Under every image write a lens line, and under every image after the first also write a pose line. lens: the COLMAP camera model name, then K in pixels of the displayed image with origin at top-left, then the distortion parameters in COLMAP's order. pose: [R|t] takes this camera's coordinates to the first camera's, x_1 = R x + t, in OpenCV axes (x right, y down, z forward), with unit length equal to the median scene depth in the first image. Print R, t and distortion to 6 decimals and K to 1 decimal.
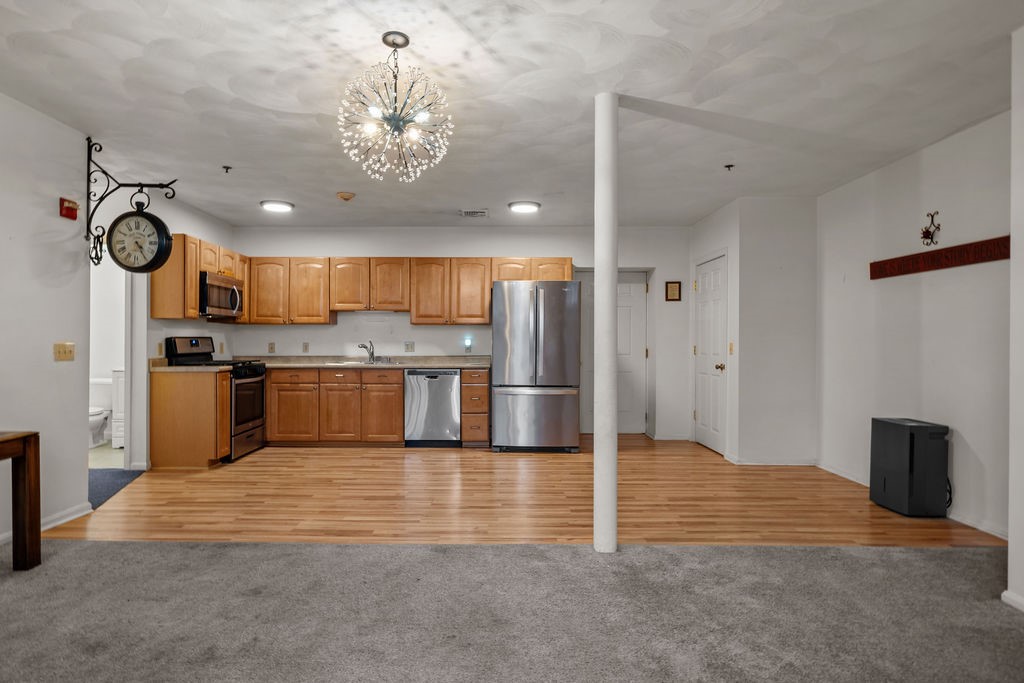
lens RADIAL K [[555.0, 0, 491.5], [0, 555.0, 341.9], [0, 0, 1]] dist [0.002200, 0.000666]
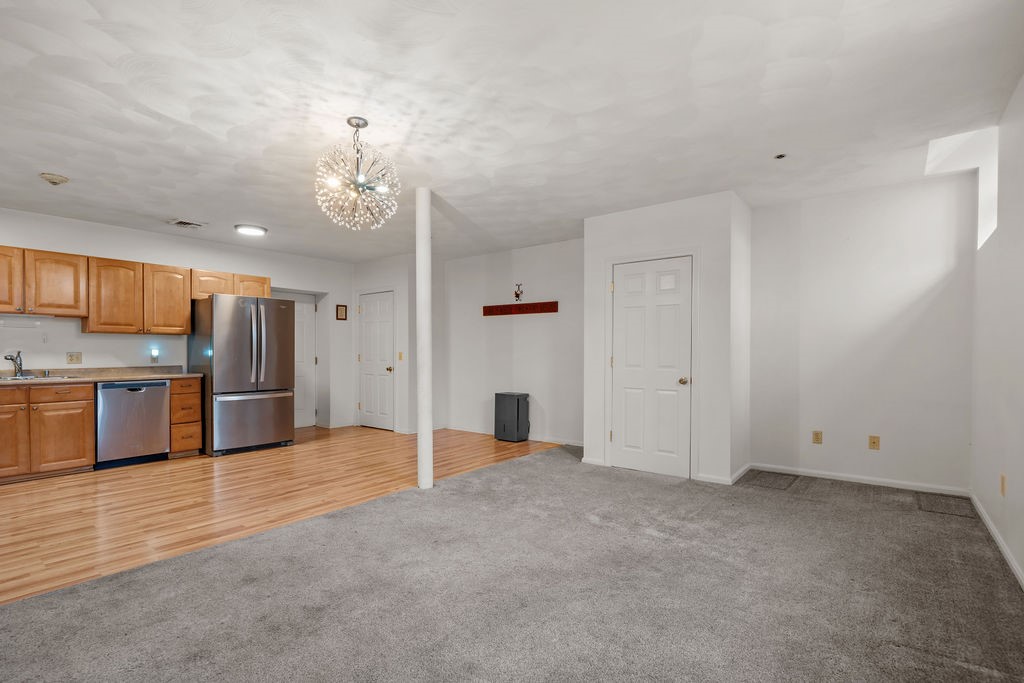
lens RADIAL K [[484.4, 0, 504.3], [0, 484.4, 355.8], [0, 0, 1]] dist [-0.002661, -0.000213]
pose [[0.610617, -0.008945, 0.791876, -0.447532], [0.001968, 0.999950, 0.009778, -0.000352], [-0.791924, -0.004413, 0.610604, 0.010714]]
